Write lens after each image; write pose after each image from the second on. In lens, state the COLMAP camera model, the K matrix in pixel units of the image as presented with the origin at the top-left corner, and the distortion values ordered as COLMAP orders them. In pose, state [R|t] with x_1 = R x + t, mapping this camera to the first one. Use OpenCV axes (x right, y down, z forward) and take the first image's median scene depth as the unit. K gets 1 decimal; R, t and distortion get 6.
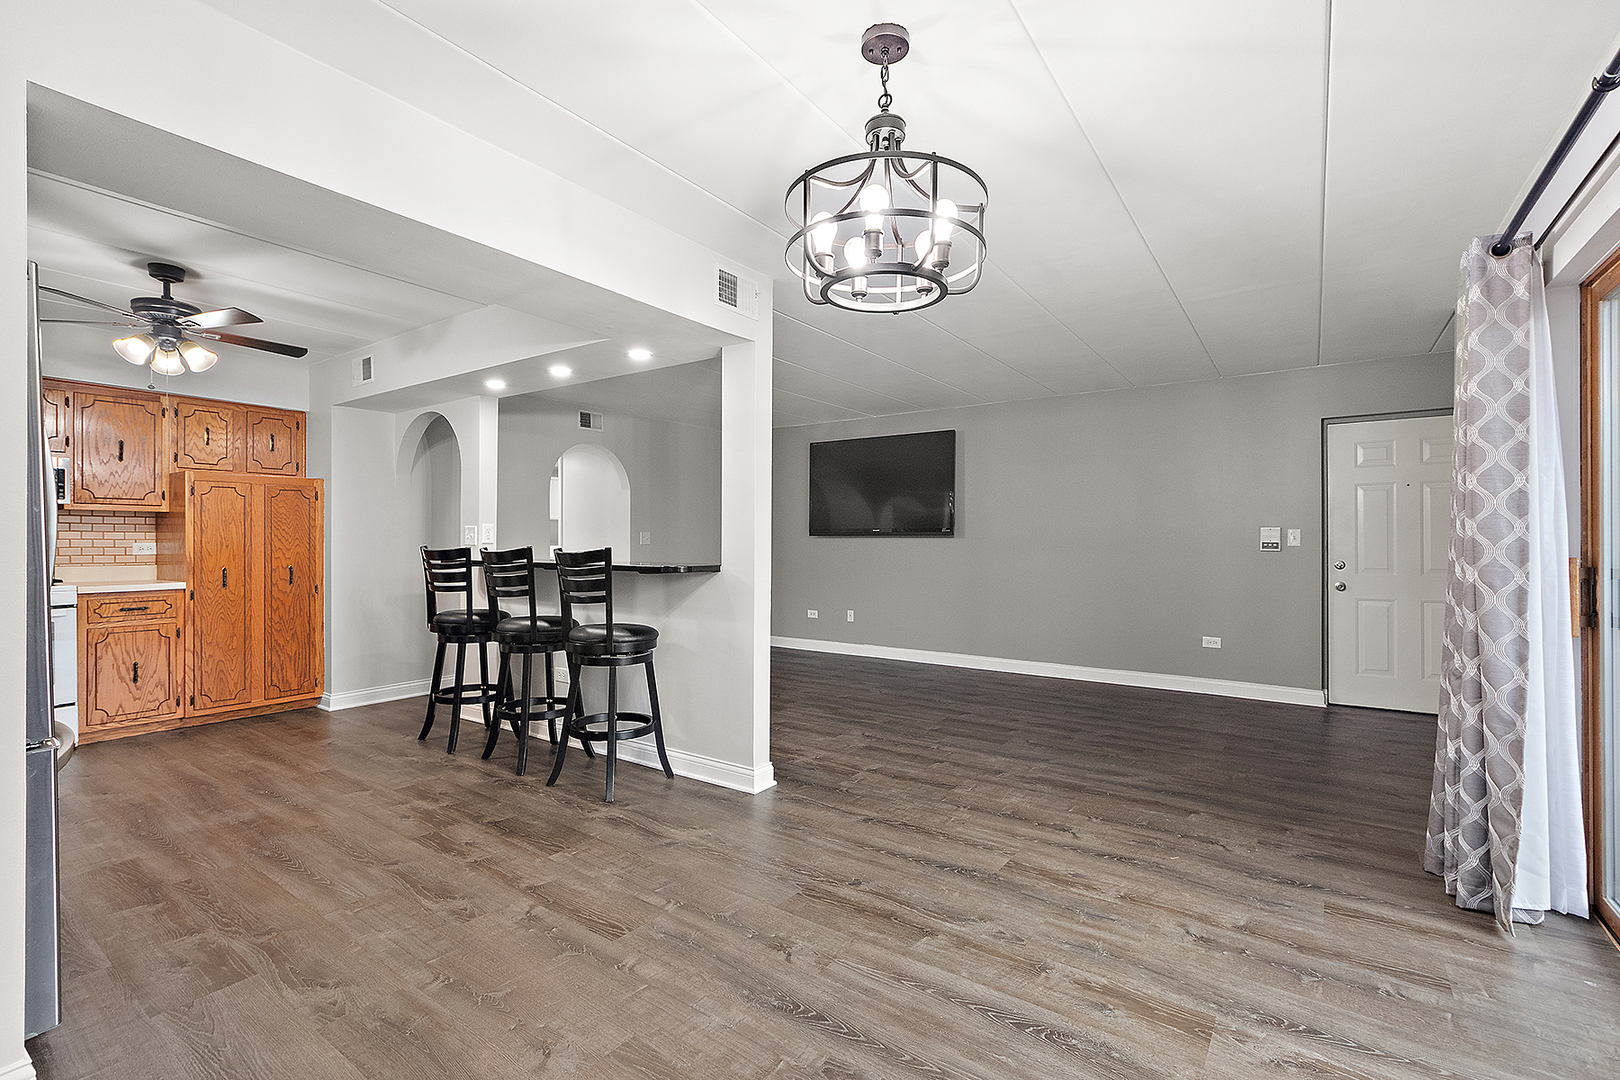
lens RADIAL K [[724.4, 0, 810.0], [0, 724.4, 540.0], [0, 0, 1]] dist [-0.004964, -0.000206]
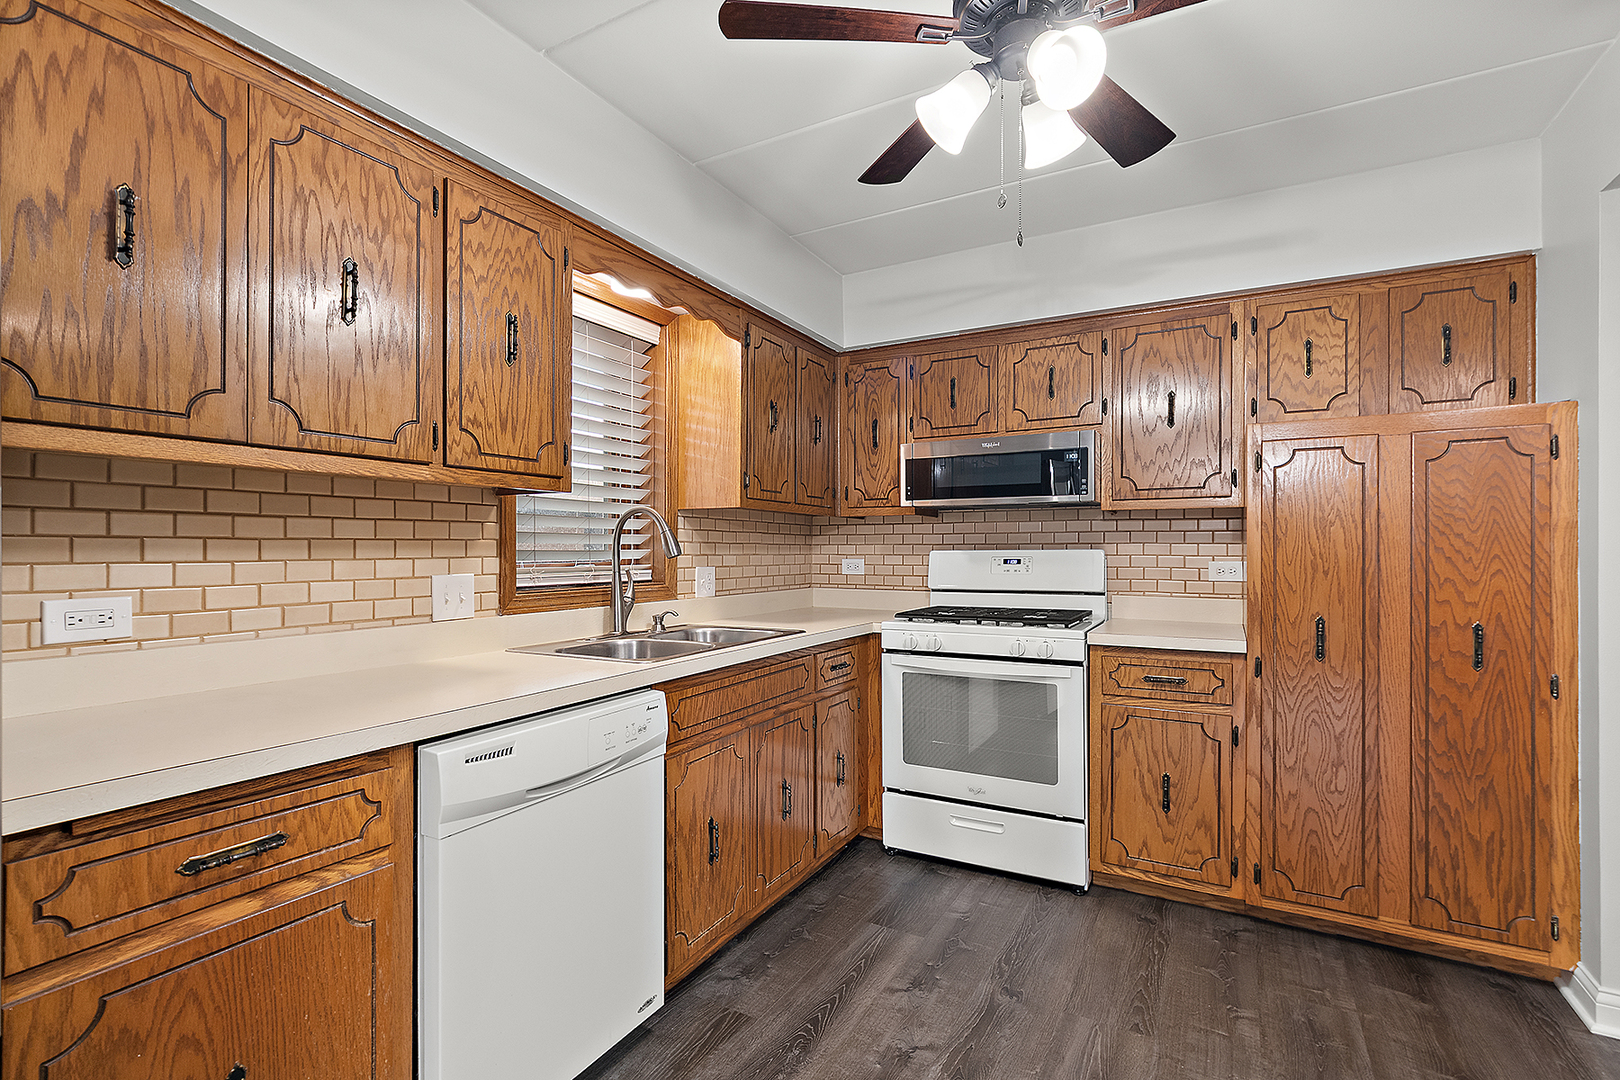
lens RADIAL K [[728.7, 0, 811.7], [0, 728.7, 546.3], [0, 0, 1]] dist [-0.003268, -0.000463]
pose [[0.097351, -0.003354, -0.995244, -0.379988], [-0.000317, 0.999994, -0.003401, -0.006870], [0.995250, 0.000647, 0.097350, 0.643103]]
